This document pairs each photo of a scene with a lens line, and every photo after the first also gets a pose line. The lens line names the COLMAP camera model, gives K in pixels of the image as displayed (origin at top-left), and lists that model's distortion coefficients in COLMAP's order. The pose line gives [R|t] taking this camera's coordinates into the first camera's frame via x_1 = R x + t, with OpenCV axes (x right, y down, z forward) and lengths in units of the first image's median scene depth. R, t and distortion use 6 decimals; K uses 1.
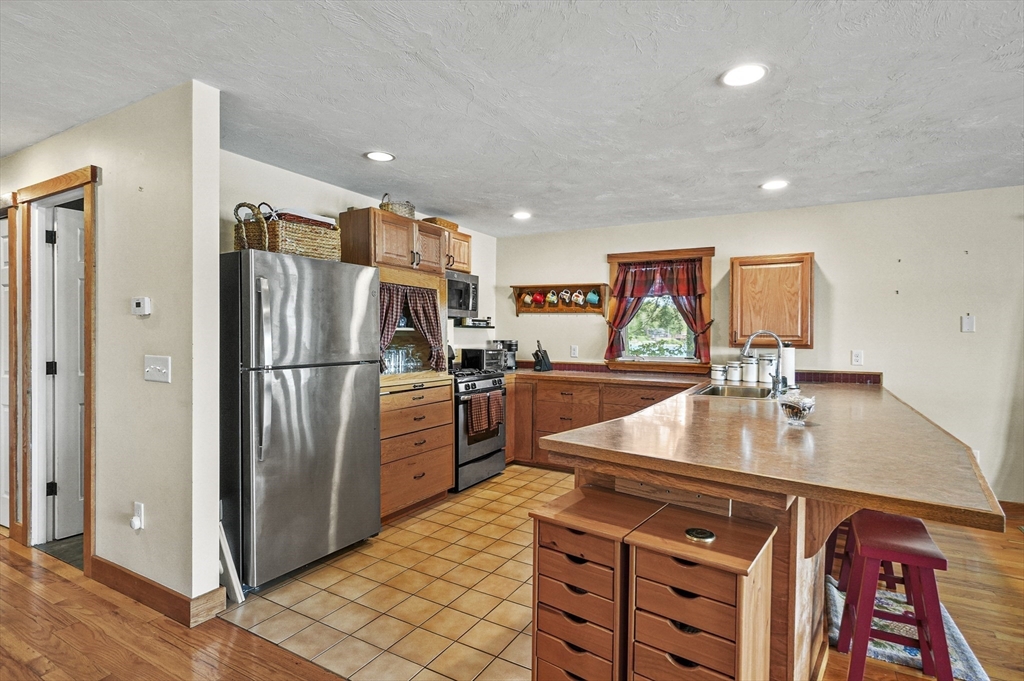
lens RADIAL K [[516.6, 0, 512.0], [0, 516.6, 340.5], [0, 0, 1]] dist [0.003861, 0.000288]
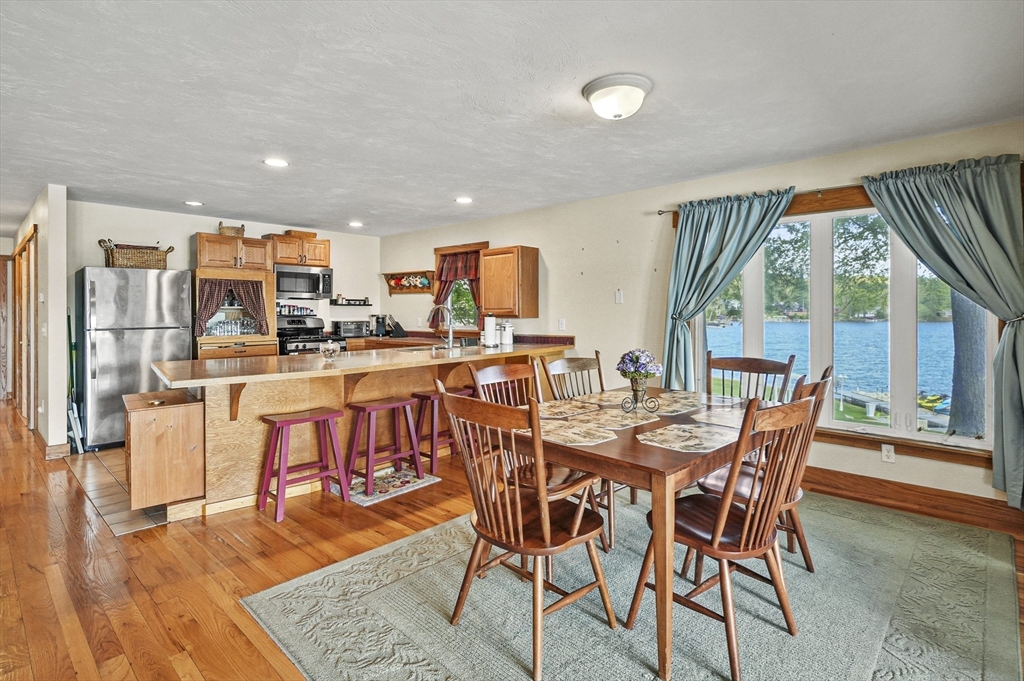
lens RADIAL K [[513.4, 0, 515.5], [0, 513.4, 309.8], [0, 0, 1]] dist [0.002292, 0.000392]
pose [[0.972804, -0.013099, -0.231260, 0.774528], [0.009541, 0.999818, -0.016500, 0.014938], [0.231434, 0.013845, 0.972752, -0.247490]]
